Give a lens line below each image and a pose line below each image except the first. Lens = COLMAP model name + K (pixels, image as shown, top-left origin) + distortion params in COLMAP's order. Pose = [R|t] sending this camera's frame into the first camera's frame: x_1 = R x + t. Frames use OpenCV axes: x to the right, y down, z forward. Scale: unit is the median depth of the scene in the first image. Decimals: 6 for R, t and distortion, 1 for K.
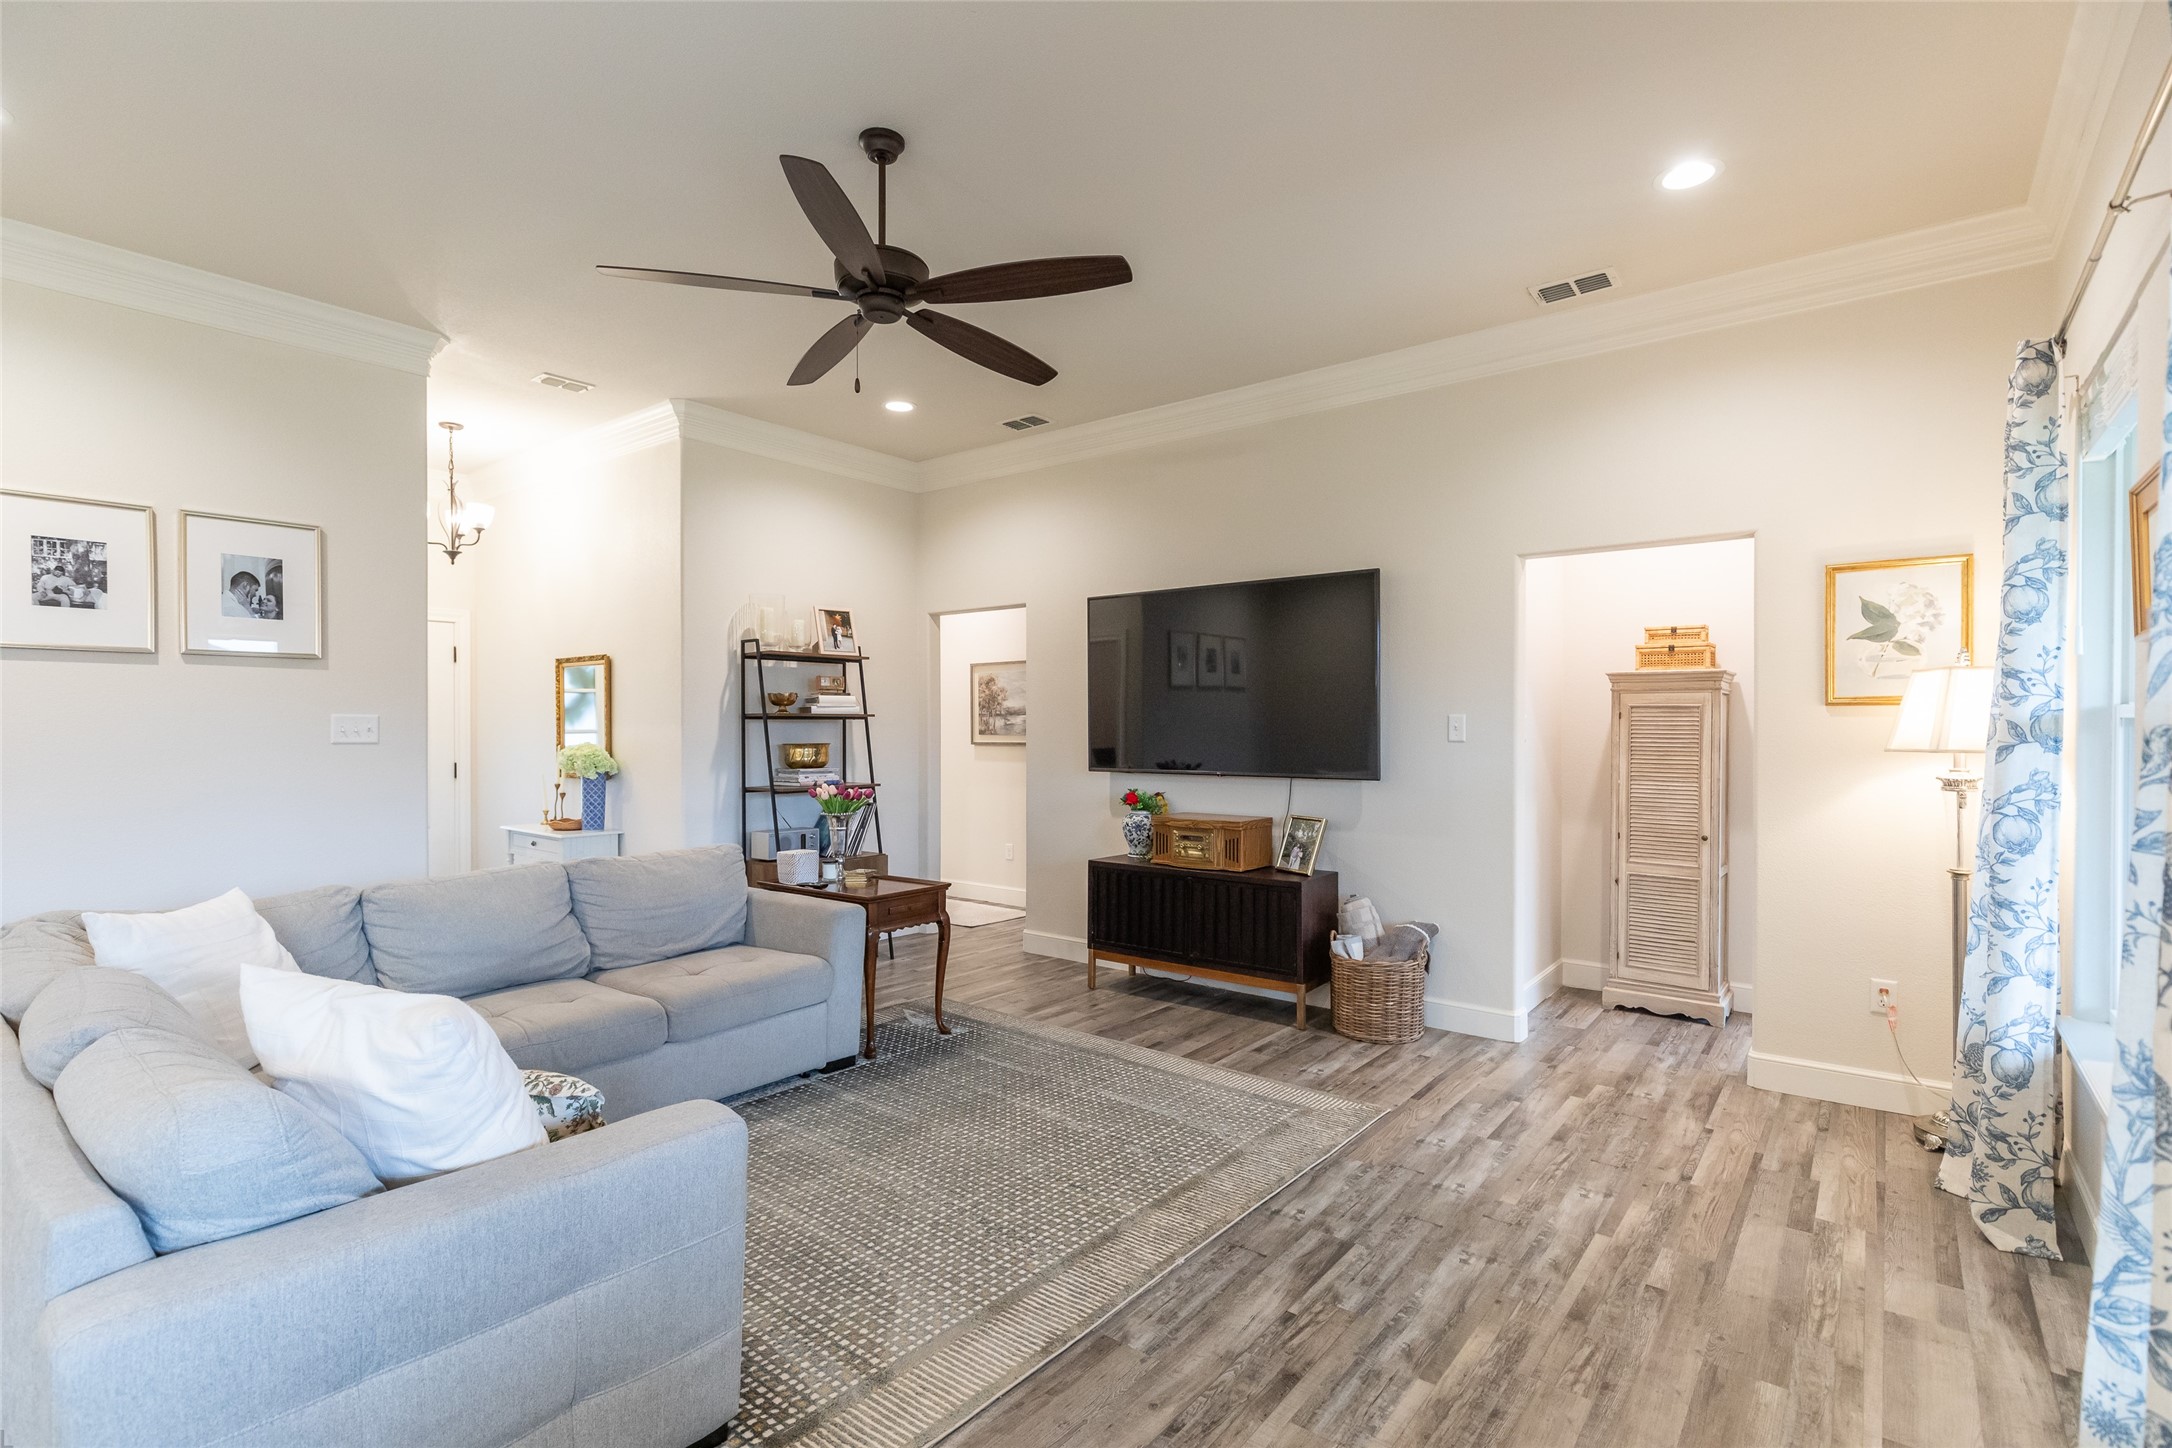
lens RADIAL K [[1018.2, 0, 1077.8], [0, 1018.2, 735.9], [0, 0, 1]] dist [-0.001310, -0.000235]
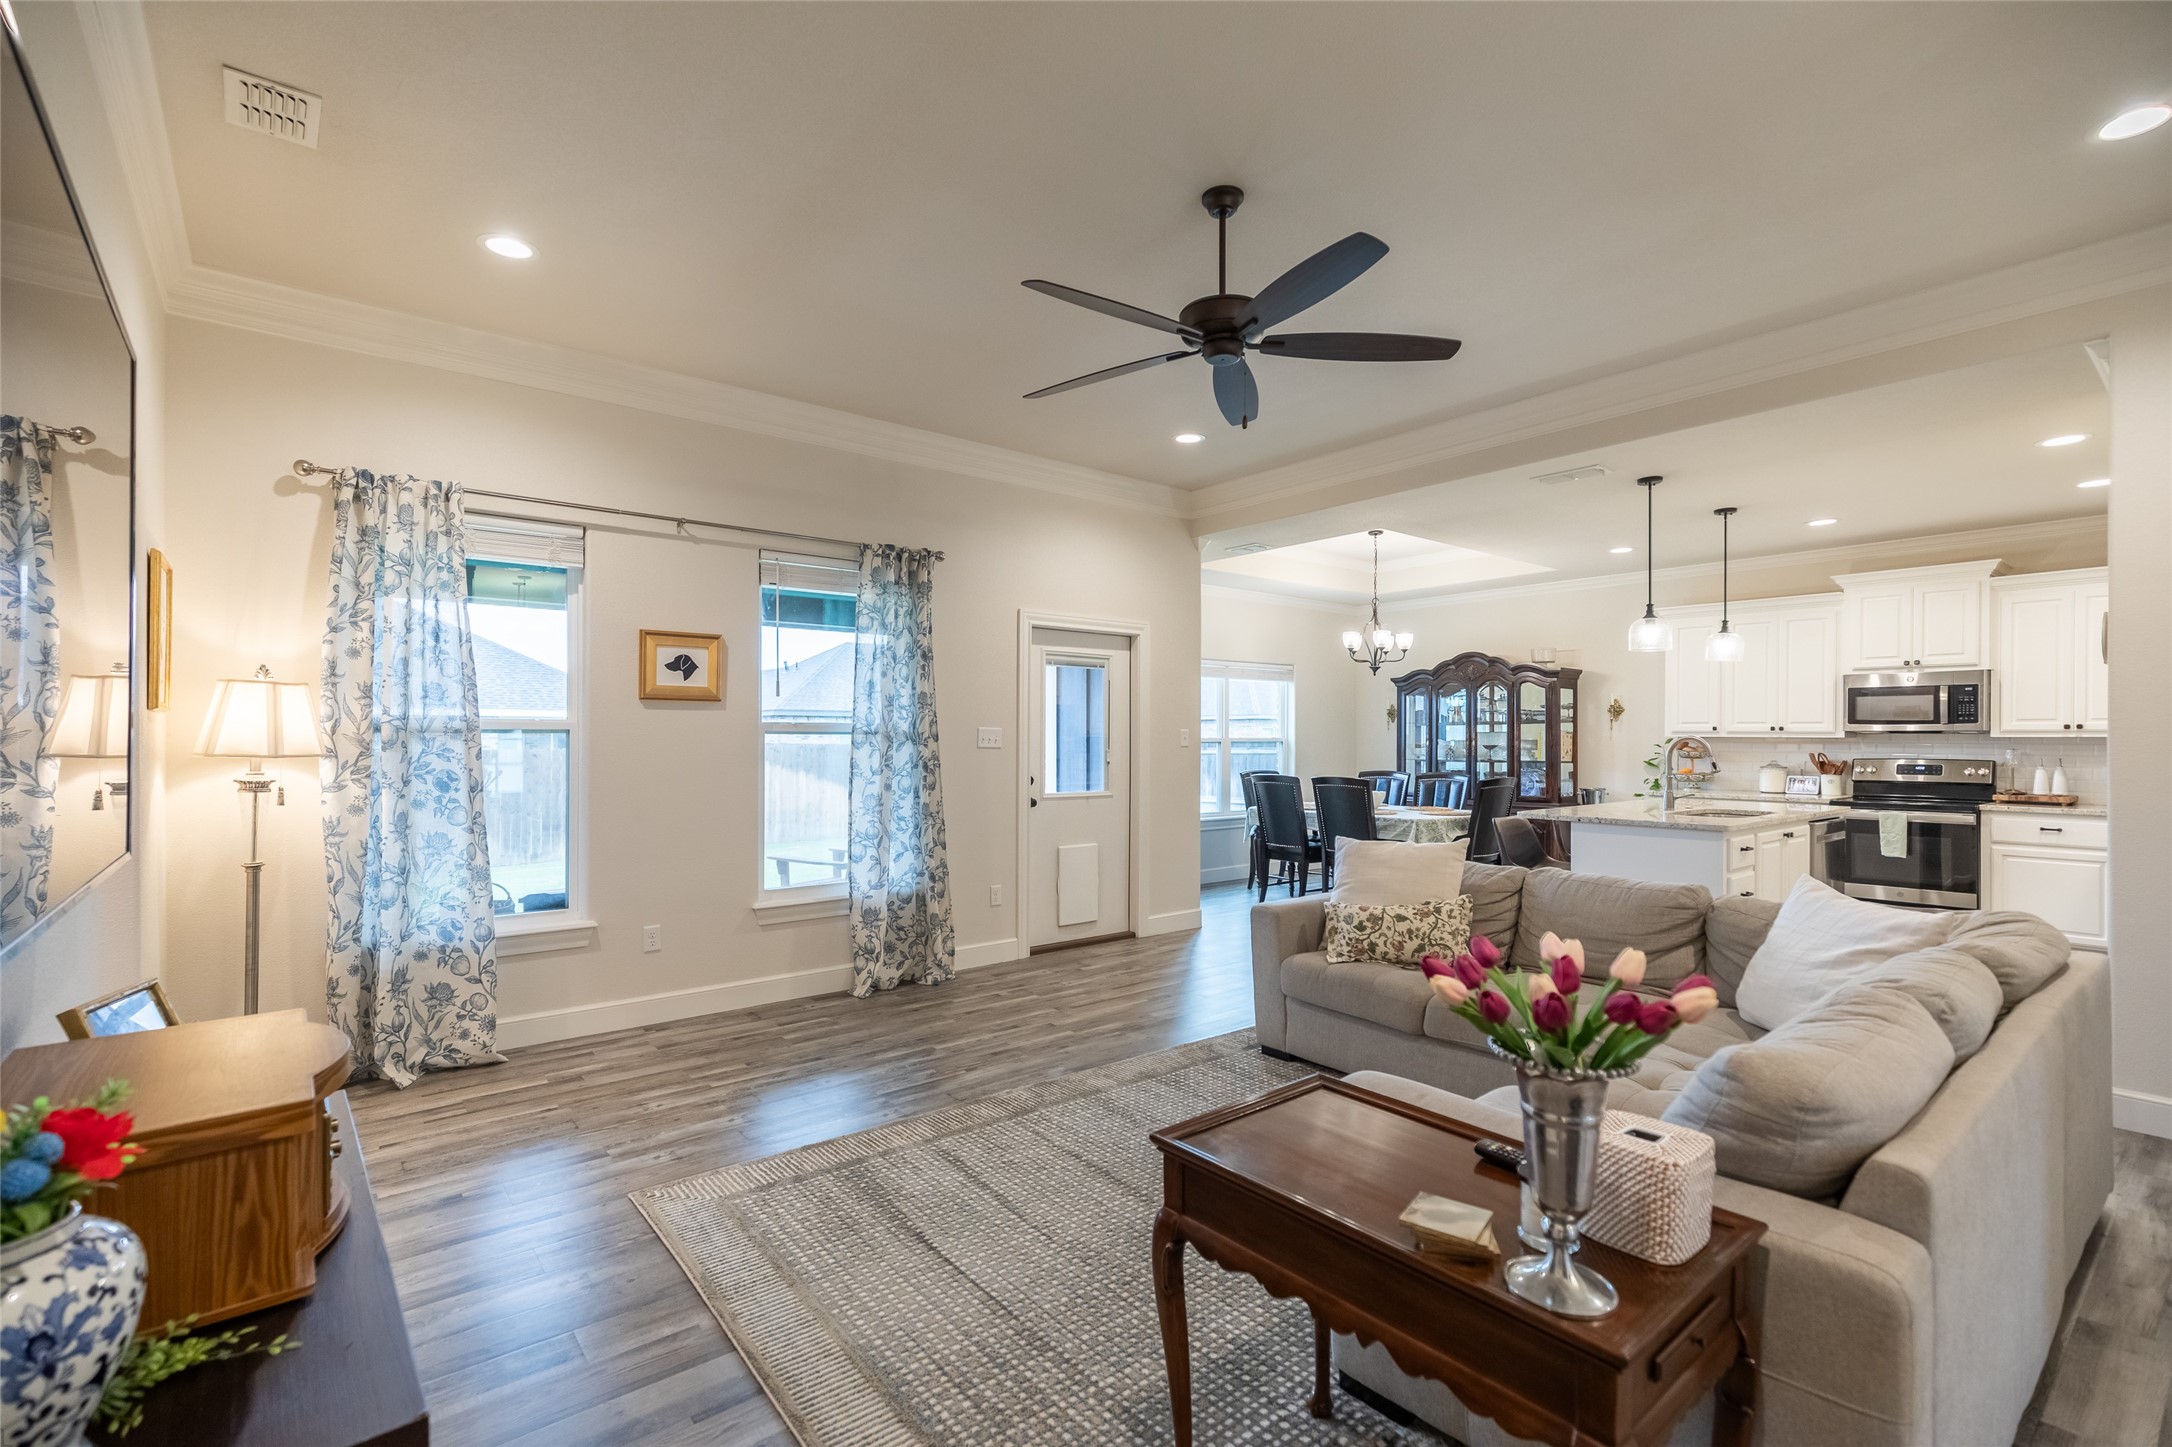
lens RADIAL K [[974.8, 0, 1081.9], [0, 974.8, 738.1], [0, 0, 1]] dist [0.007534, -0.001458]
pose [[-0.977040, -0.001774, 0.213049, -0.197551], [0.000763, 0.999930, 0.011829, -0.013801], [-0.213055, 0.011720, -0.976970, 1.496949]]
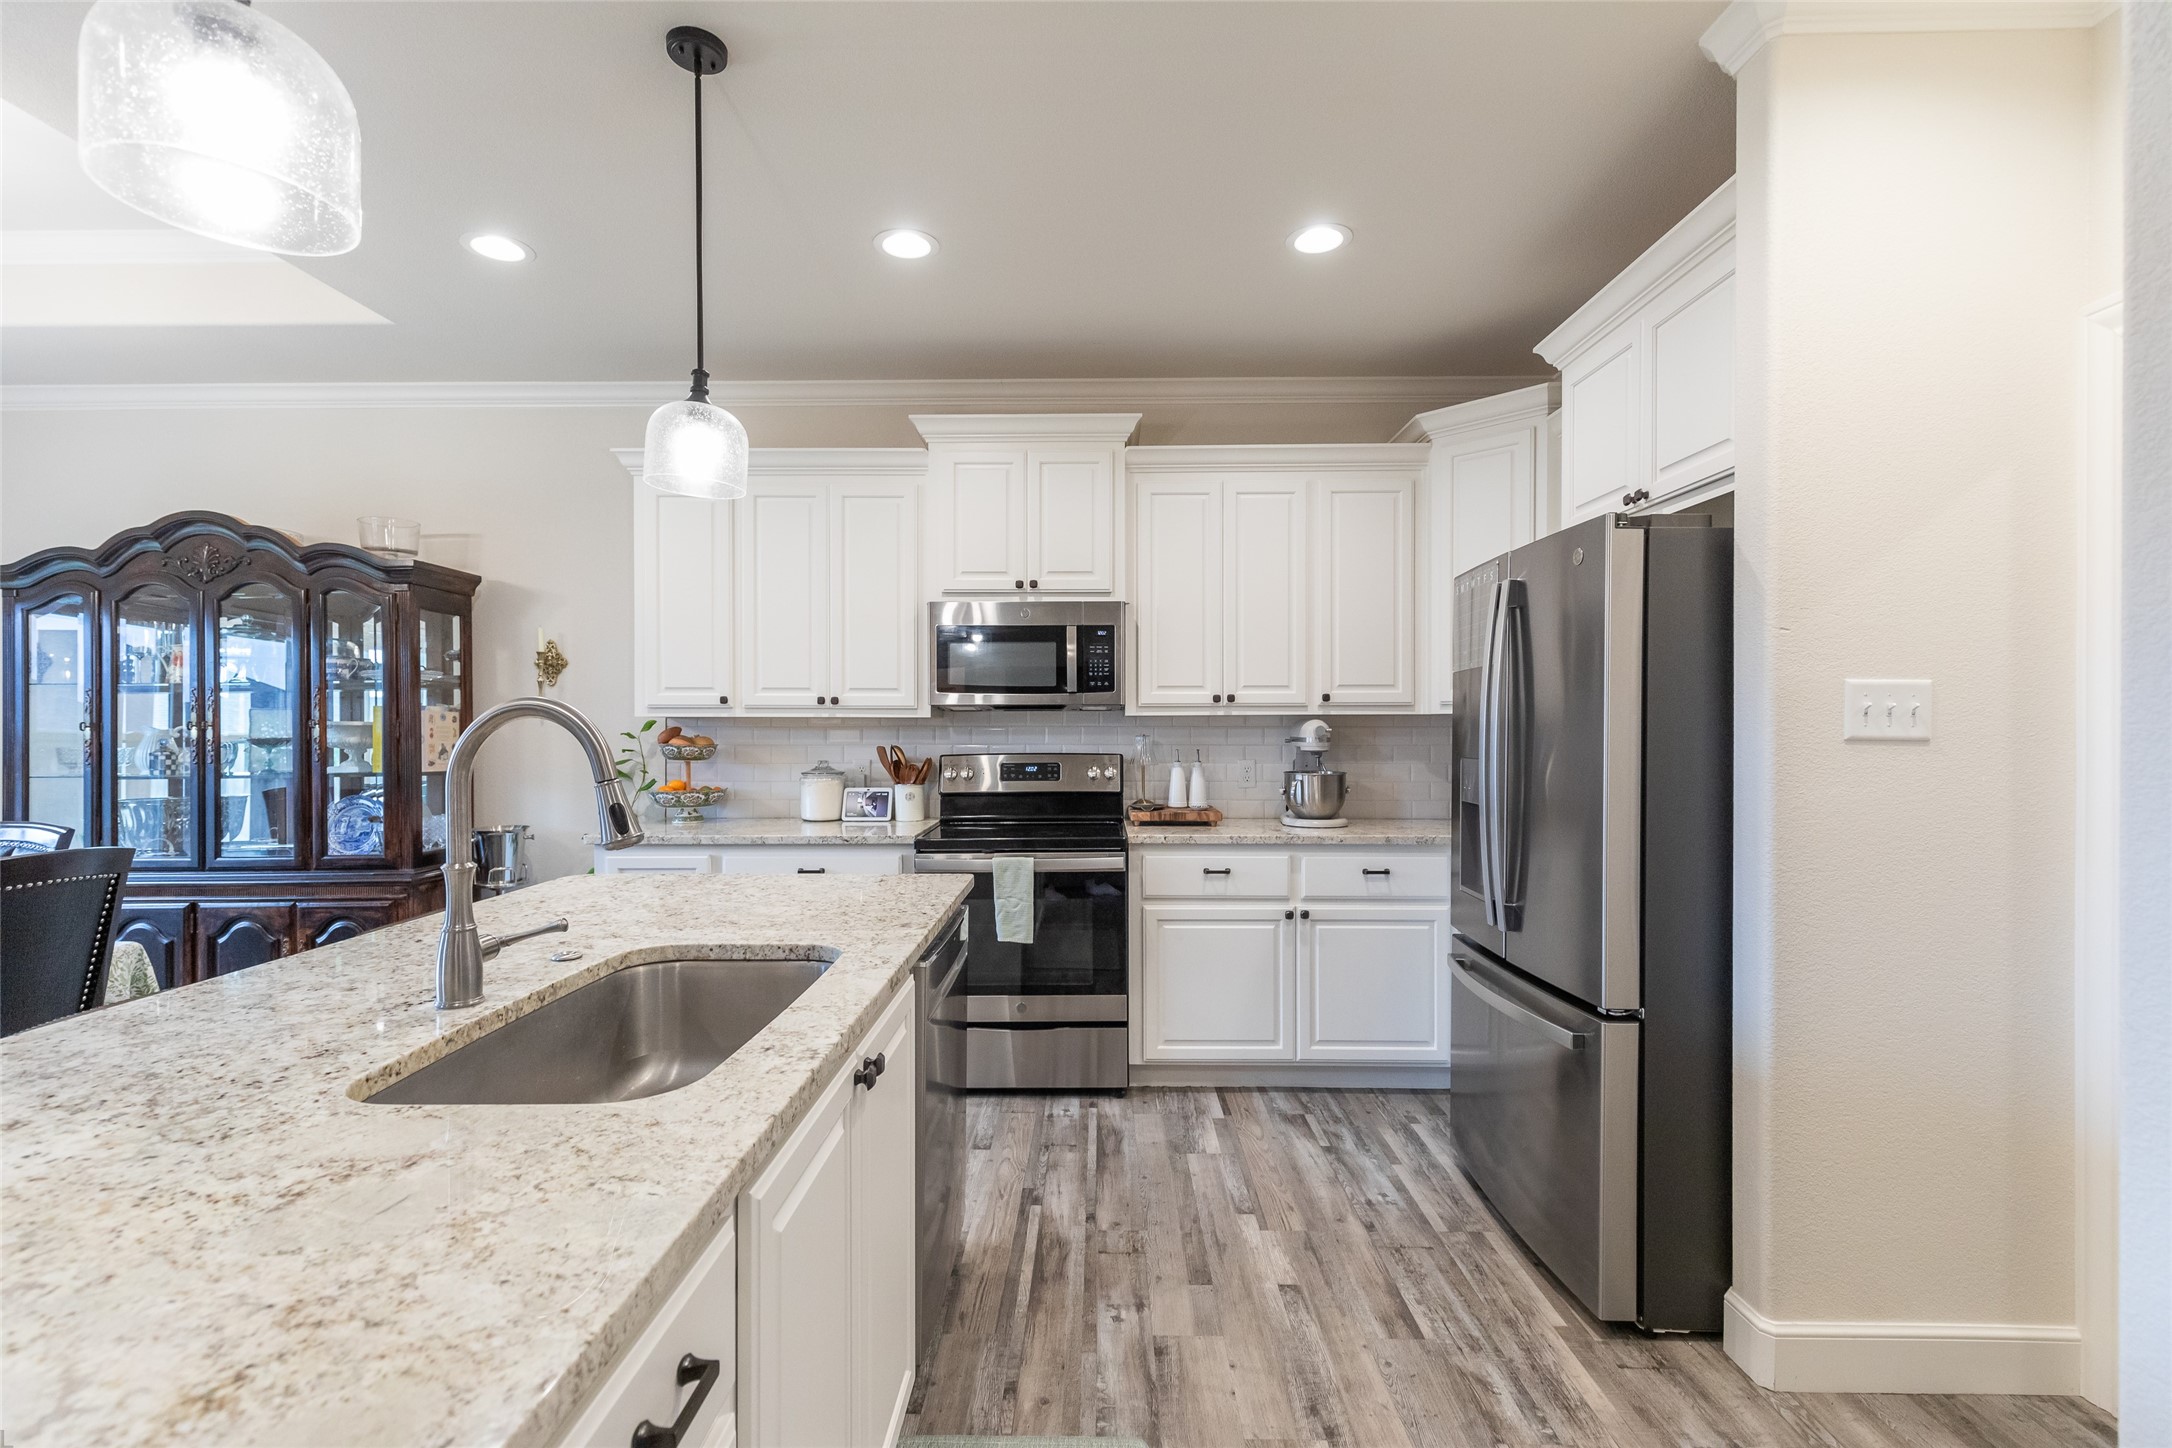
lens RADIAL K [[974.8, 0, 1086.8], [0, 974.8, 734.4], [0, 0, 1]] dist [0.007534, -0.001458]
pose [[-0.785620, 0.008419, -0.618652, -0.673695], [-0.003470, 0.999832, 0.018013, 0.005445], [0.618700, 0.016298, -0.785459, 0.370238]]
